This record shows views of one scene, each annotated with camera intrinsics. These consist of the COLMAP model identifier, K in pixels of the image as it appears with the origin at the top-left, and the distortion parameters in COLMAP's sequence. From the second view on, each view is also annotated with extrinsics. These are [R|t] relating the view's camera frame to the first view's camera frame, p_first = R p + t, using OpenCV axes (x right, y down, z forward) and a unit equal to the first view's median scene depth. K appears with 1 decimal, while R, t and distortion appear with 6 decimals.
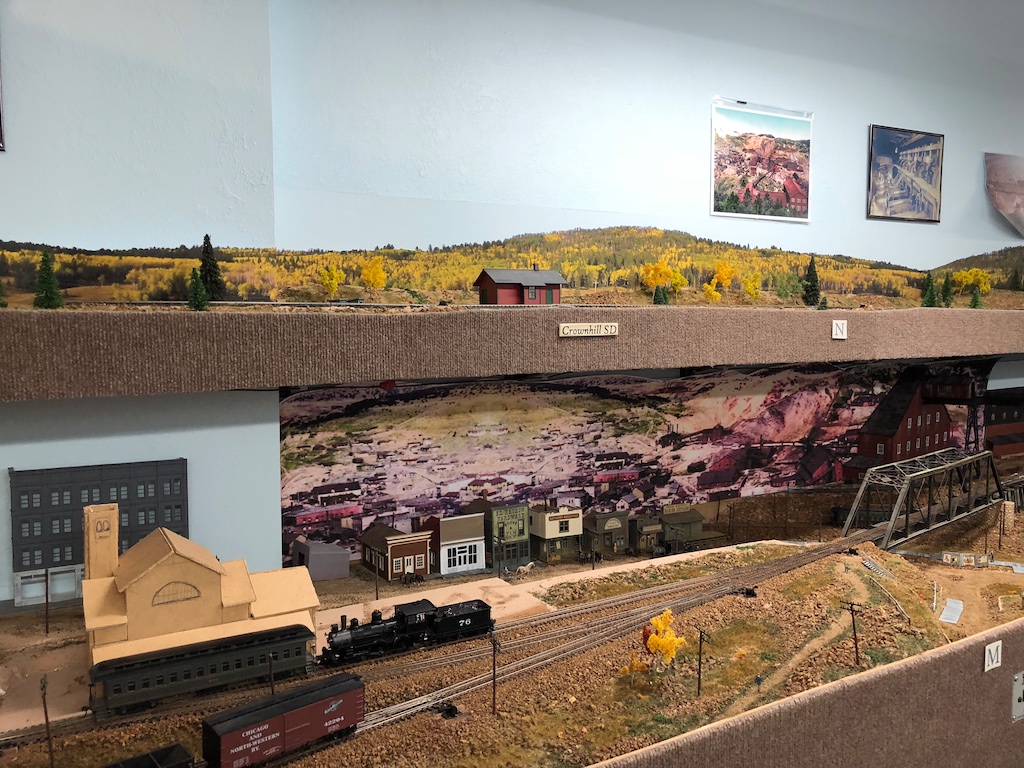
lens RADIAL K [[837.7, 0, 502.2], [0, 837.7, 385.5], [0, 0, 1]] dist [0.027723, -0.030851]
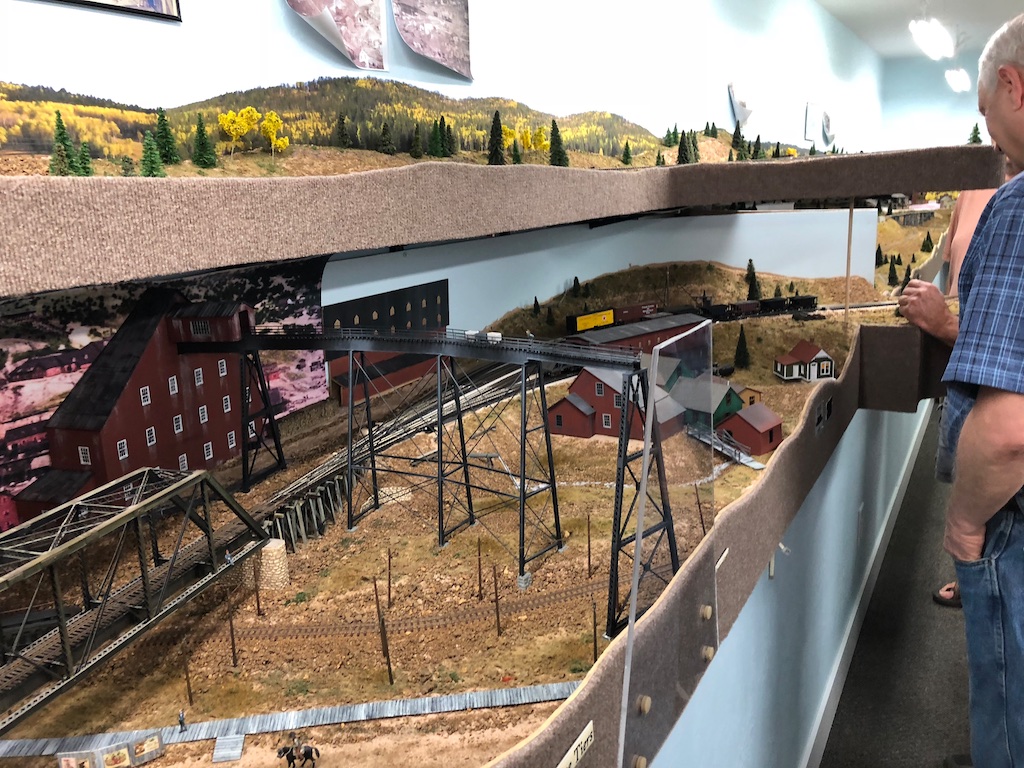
lens RADIAL K [[837.7, 0, 504.5], [0, 837.7, 375.0], [0, 0, 1]] dist [0.027723, -0.030851]
pose [[0.860996, -0.142855, 0.488138, 0.422305], [0.080047, 0.985844, 0.147321, -0.029979], [-0.502274, -0.087768, 0.860243, 0.418177]]
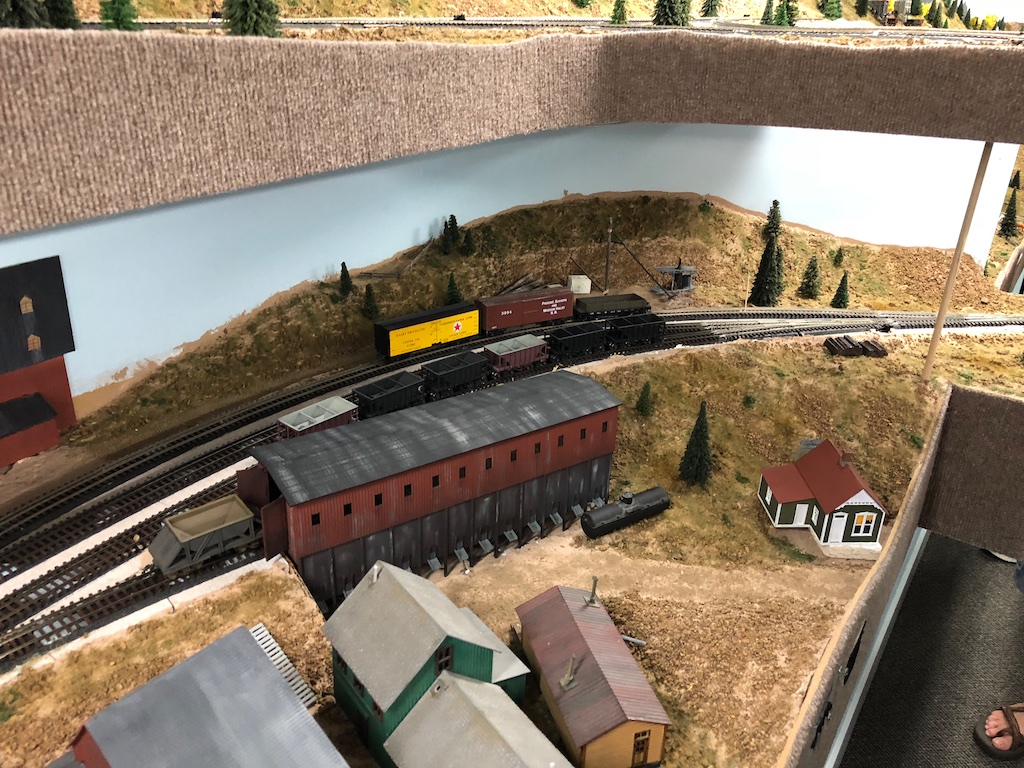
lens RADIAL K [[837.7, 0, 500.4], [0, 837.7, 375.0], [0, 0, 1]] dist [0.027723, -0.030851]
pose [[0.897251, -0.146703, 0.416436, 0.833462], [-0.004488, 0.940106, 0.340853, -0.090507], [-0.441498, -0.307699, 0.842853, 0.770995]]
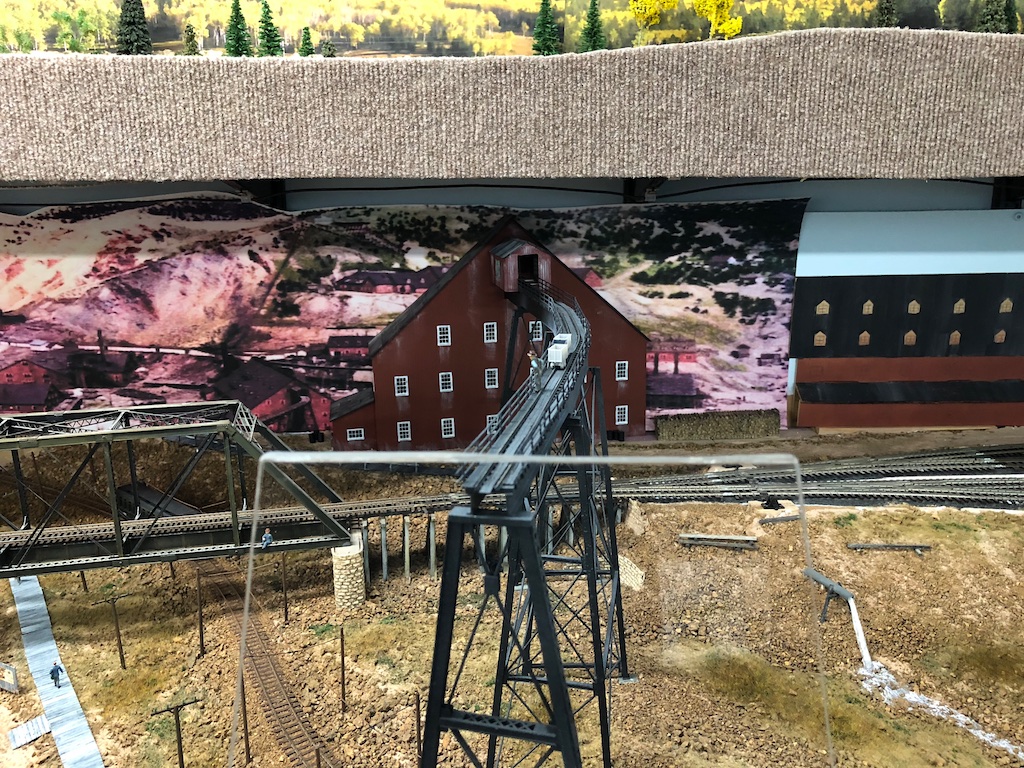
lens RADIAL K [[837.7, 0, 516.1], [0, 837.7, 377.1], [0, 0, 1]] dist [0.027723, -0.030851]
pose [[0.861477, 0.123861, -0.492458, 0.757609], [-0.039149, 0.983109, 0.178783, -0.018032], [0.506285, -0.134739, 0.851775, 0.617028]]
